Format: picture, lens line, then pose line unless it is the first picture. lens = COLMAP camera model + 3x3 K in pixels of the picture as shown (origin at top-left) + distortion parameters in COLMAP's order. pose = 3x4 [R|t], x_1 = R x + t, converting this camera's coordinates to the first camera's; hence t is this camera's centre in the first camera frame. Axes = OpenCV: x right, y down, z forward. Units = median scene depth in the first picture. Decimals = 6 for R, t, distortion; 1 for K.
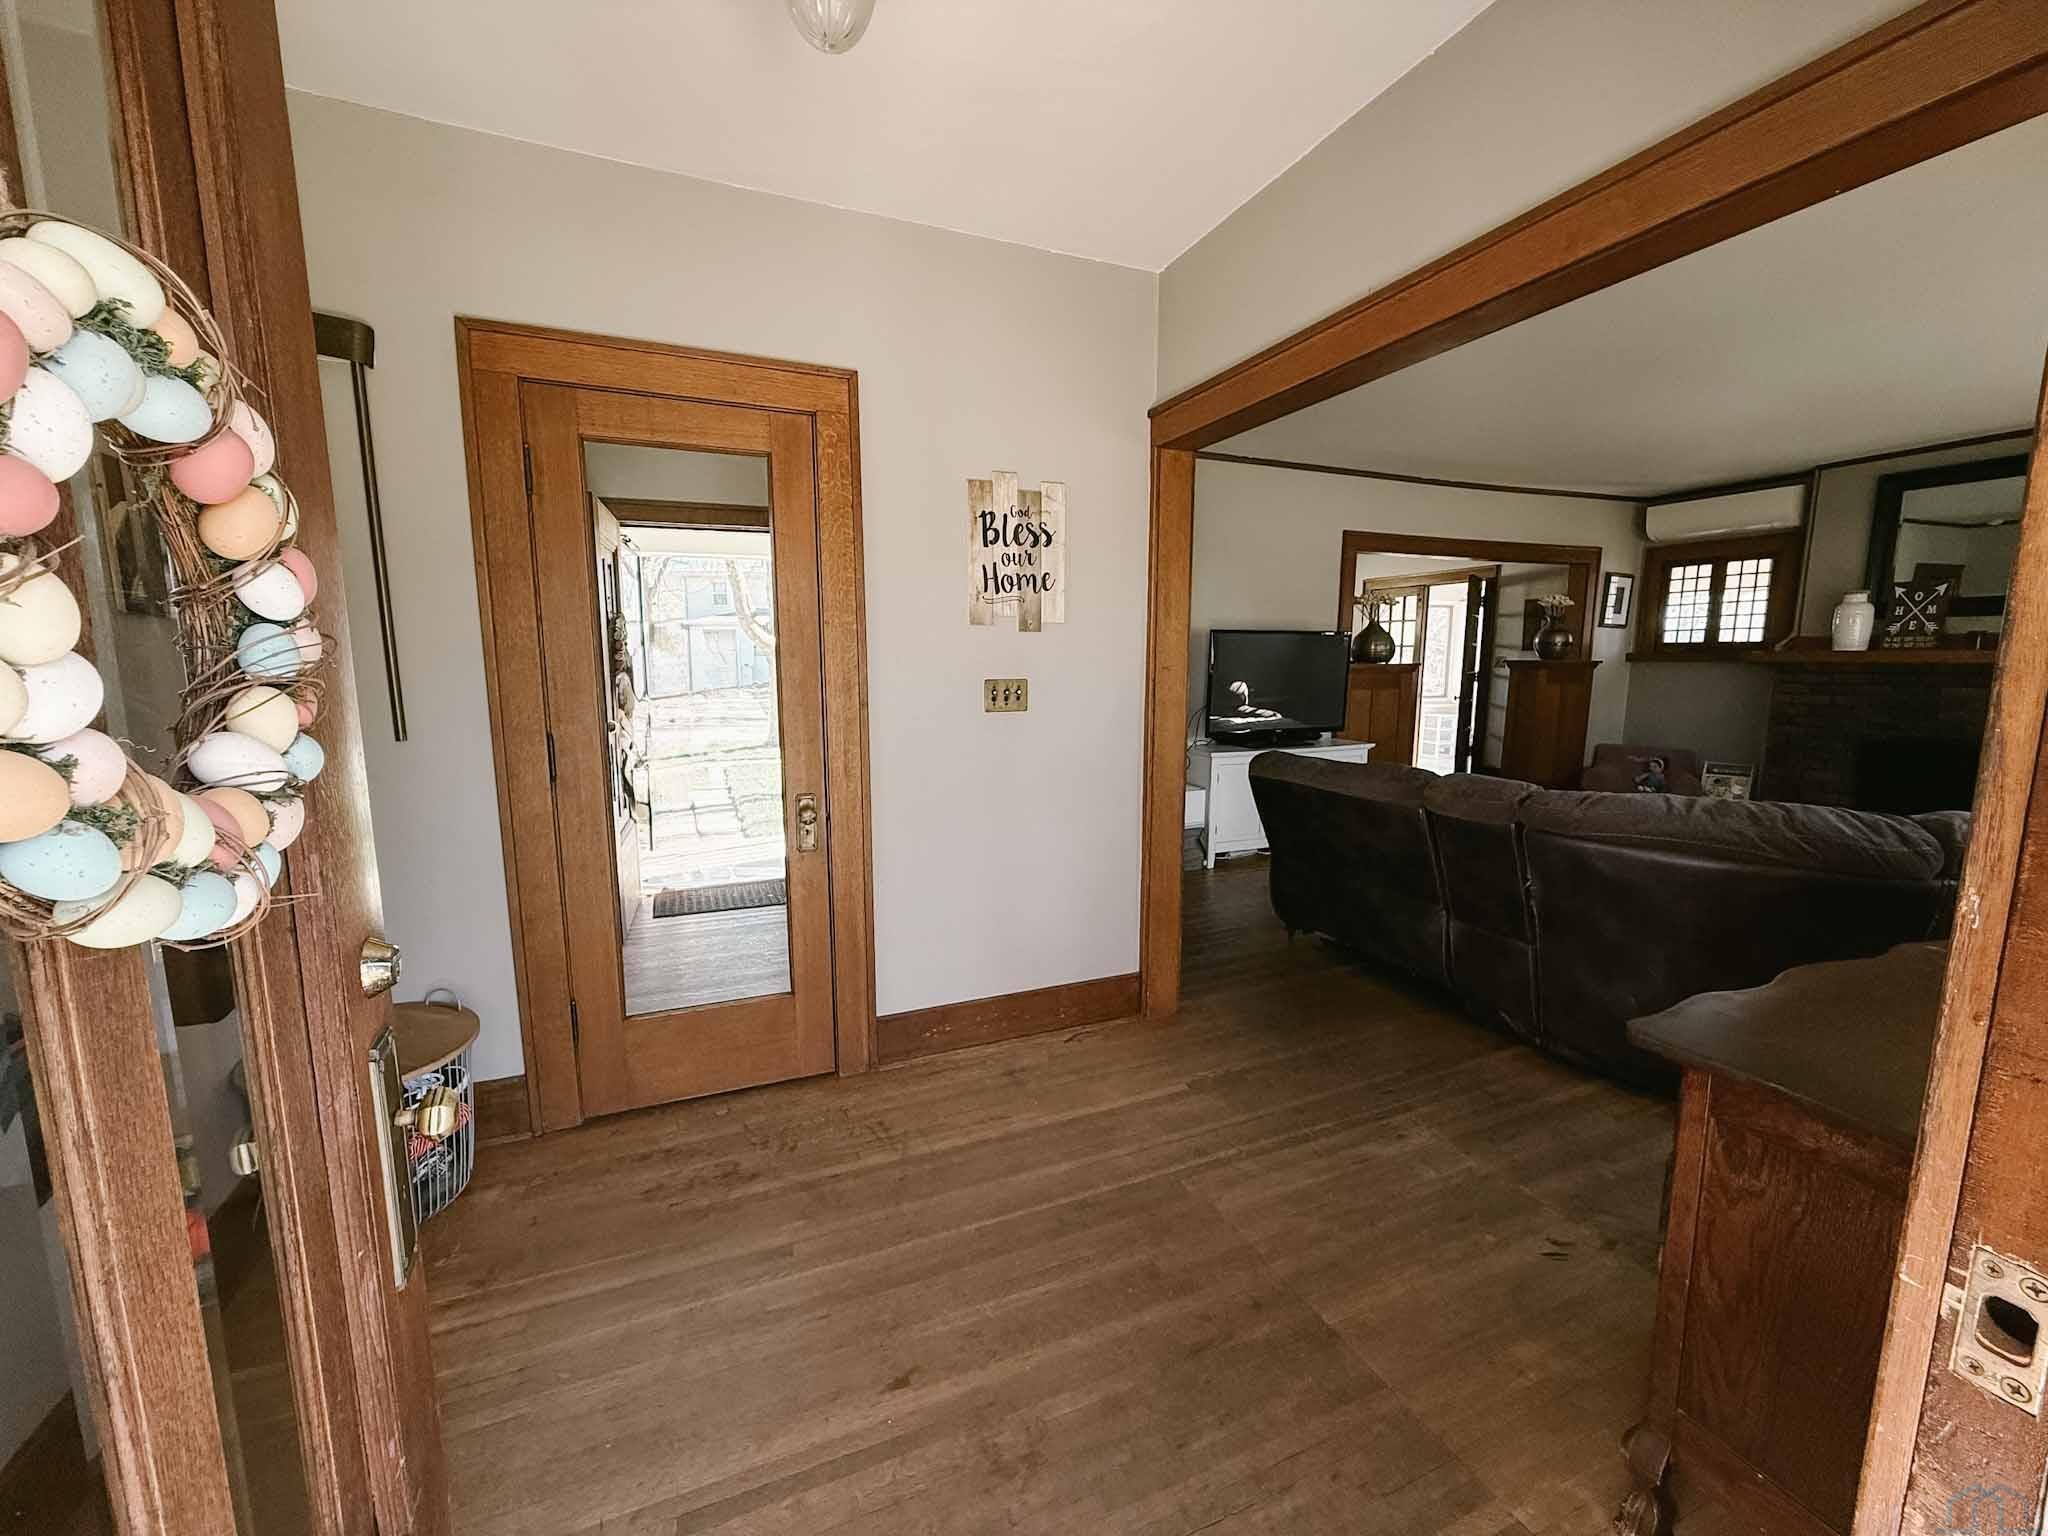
lens RADIAL K [[814.5, 0, 1016.6], [0, 814.5, 769.7], [0, 0, 1]] dist [0.000185, 0.000362]
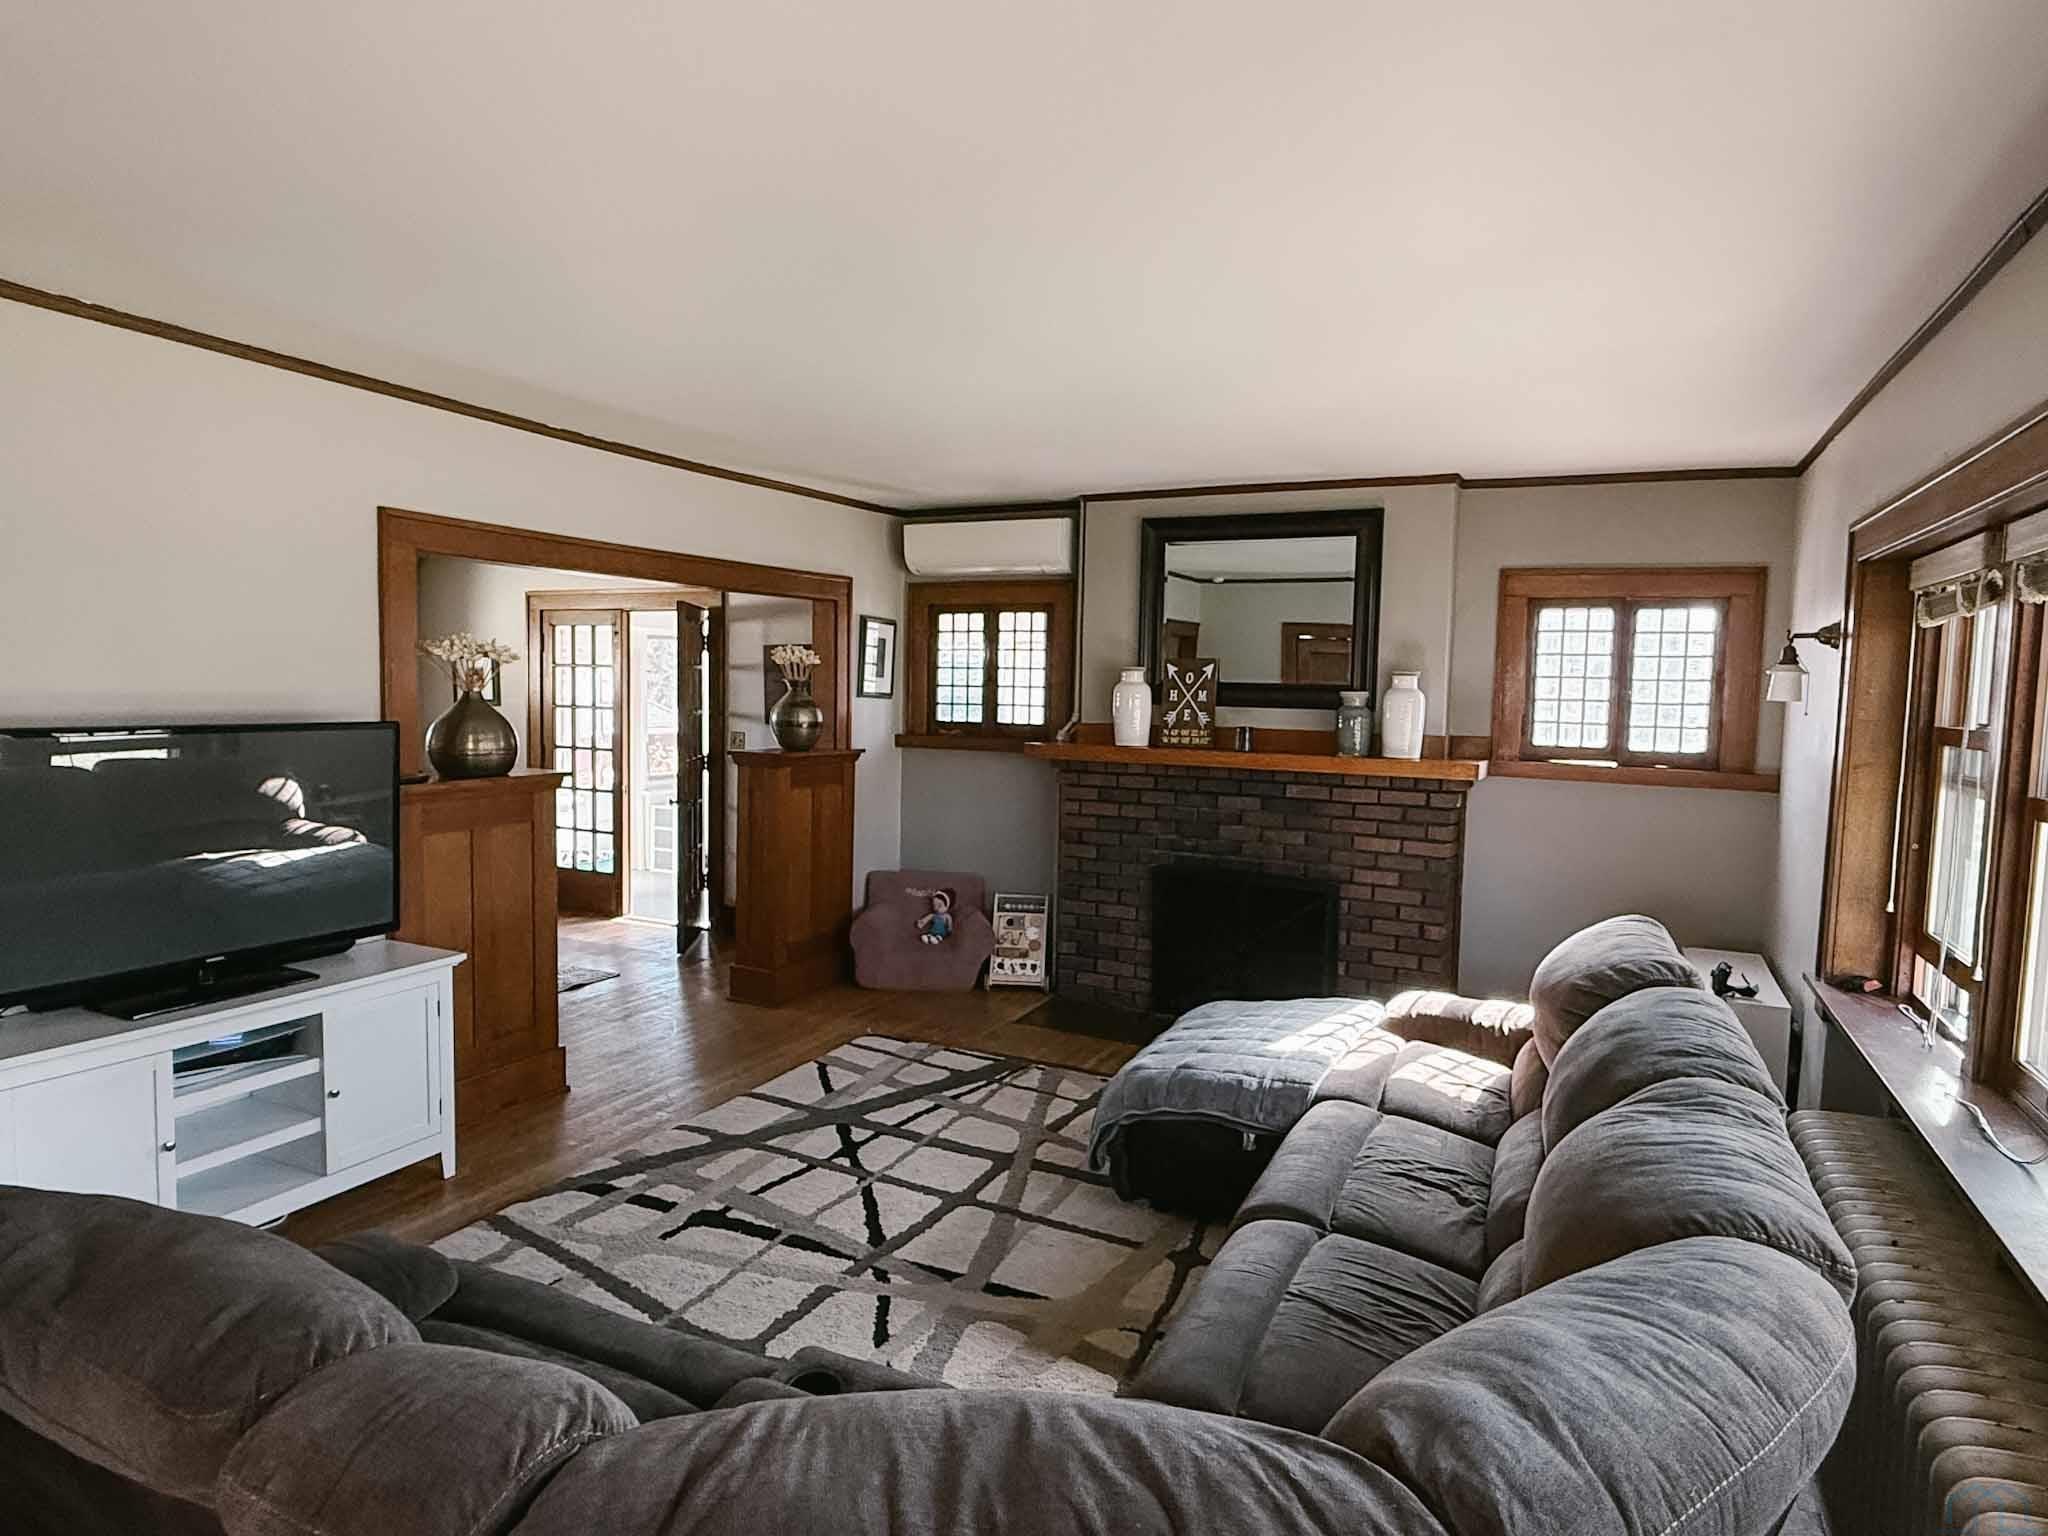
lens RADIAL K [[1175.4, 0, 1025.9], [0, 1175.4, 773.6], [0, 0, 1]] dist [0.000500, 0.000088]
pose [[0.746560, -0.033790, 0.664460, 0.189946], [0.070618, 0.997092, -0.028637, -0.078754], [-0.661560, 0.068302, 0.746775, 0.213413]]
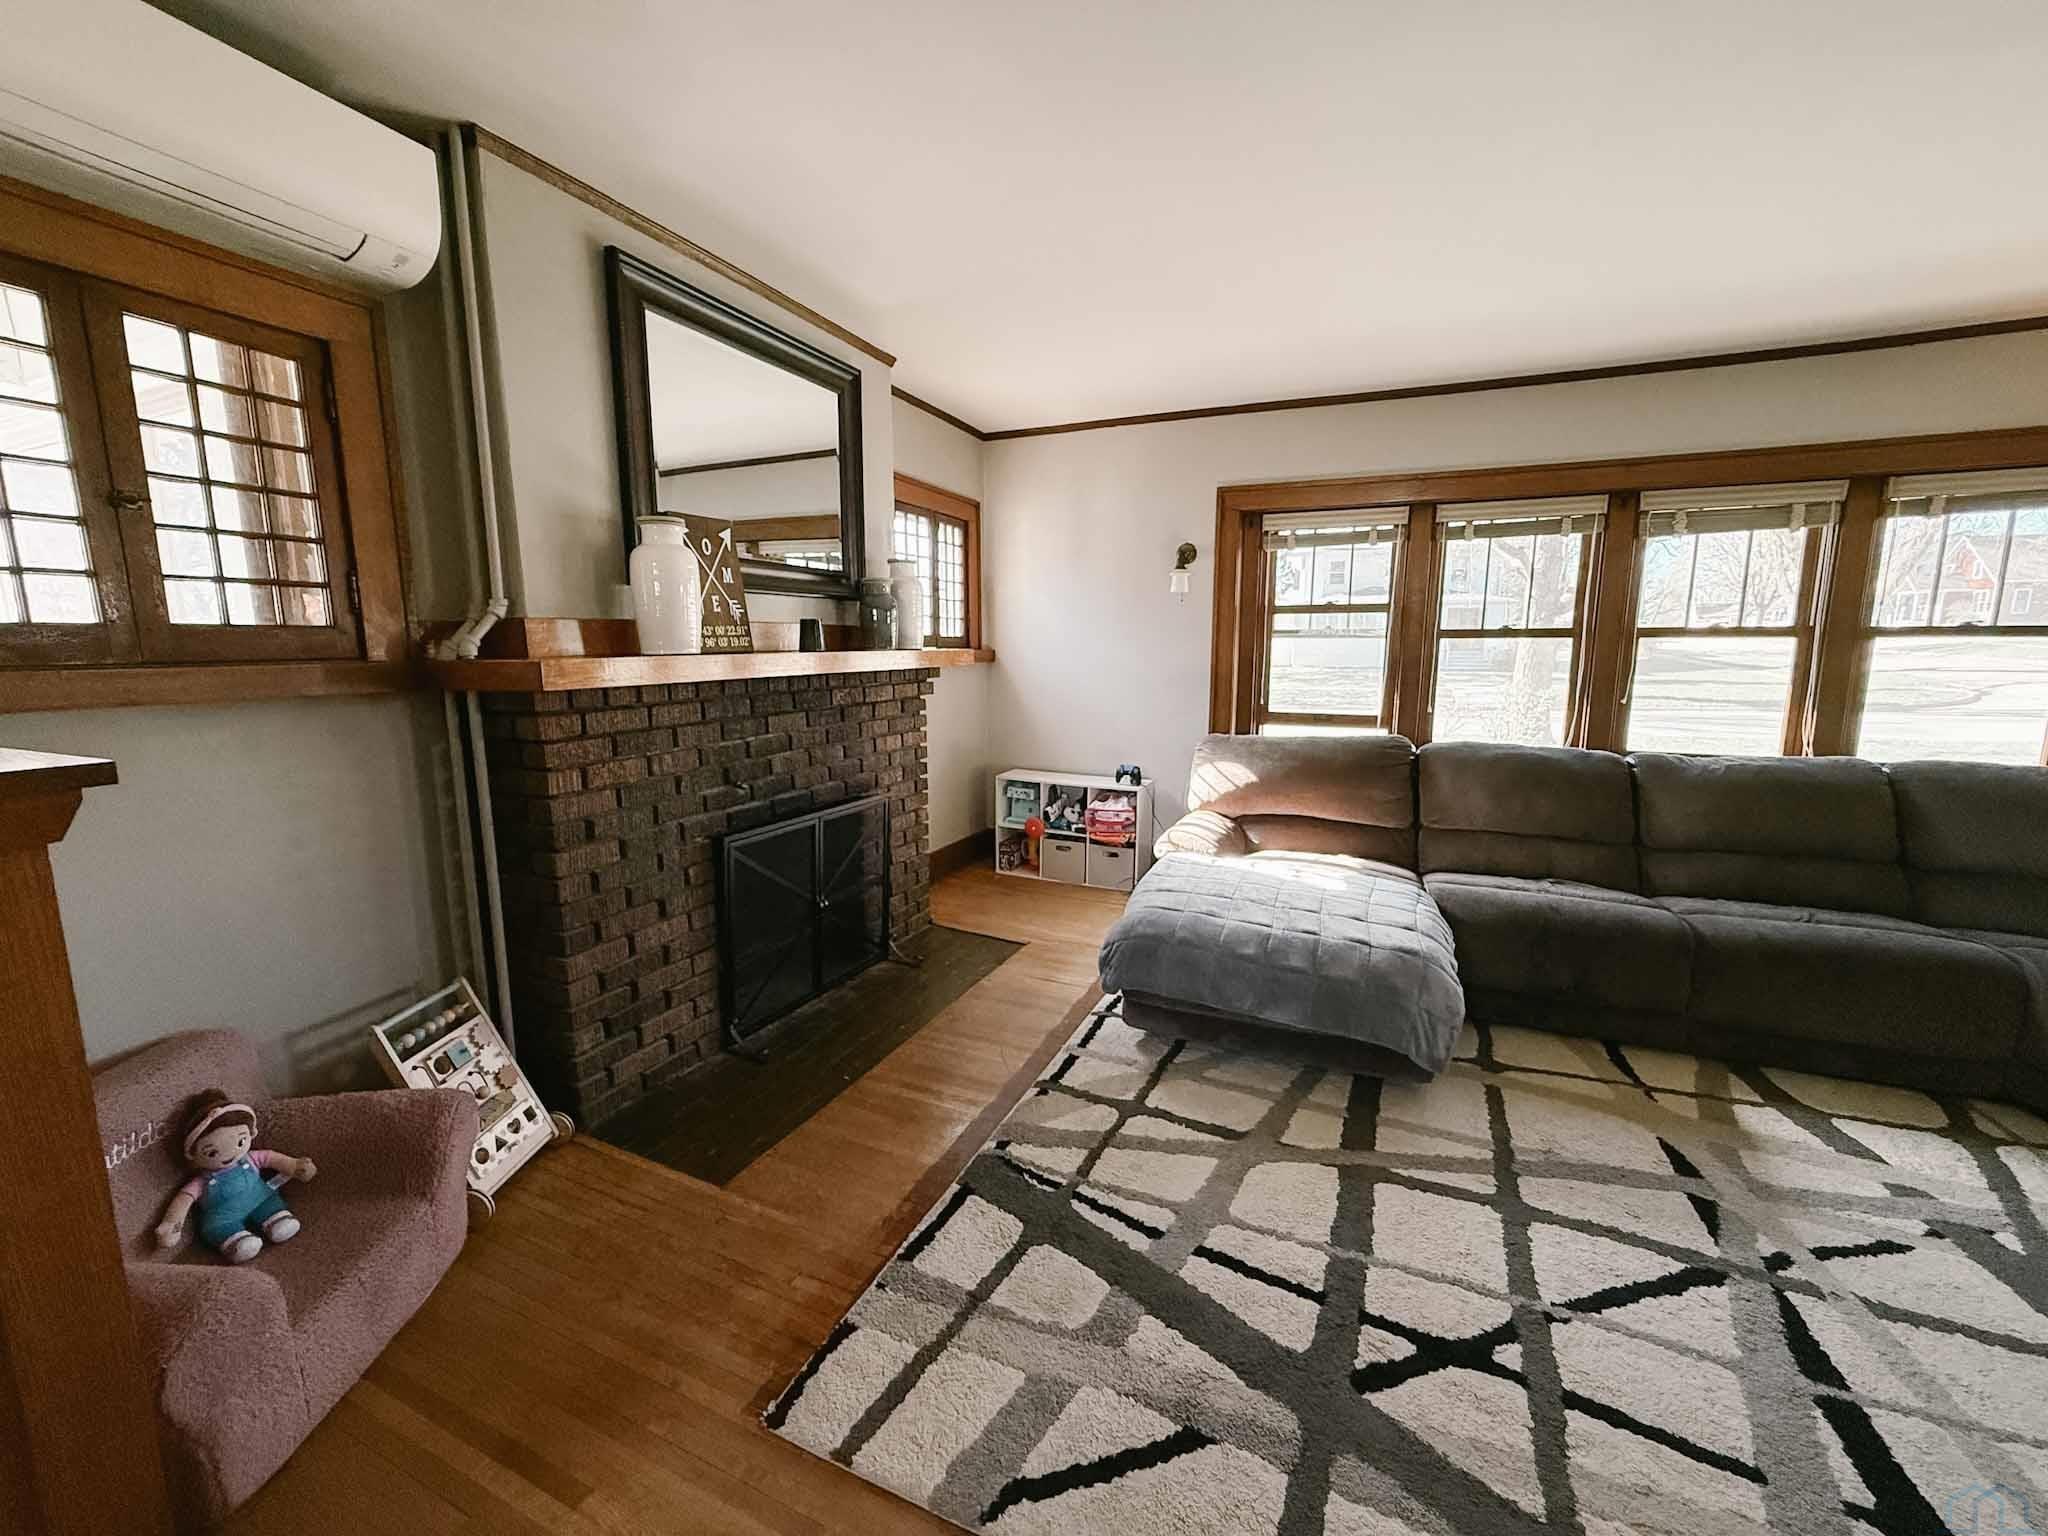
lens RADIAL K [[814.5, 0, 1027.6], [0, 814.5, 762.6], [0, 0, 1]] dist [0.000185, 0.000362]
pose [[-0.687703, -0.107800, 0.717945, 0.457426], [0.101945, 0.964777, 0.242513, -0.144960], [-0.718799, 0.239968, -0.652490, 0.954207]]
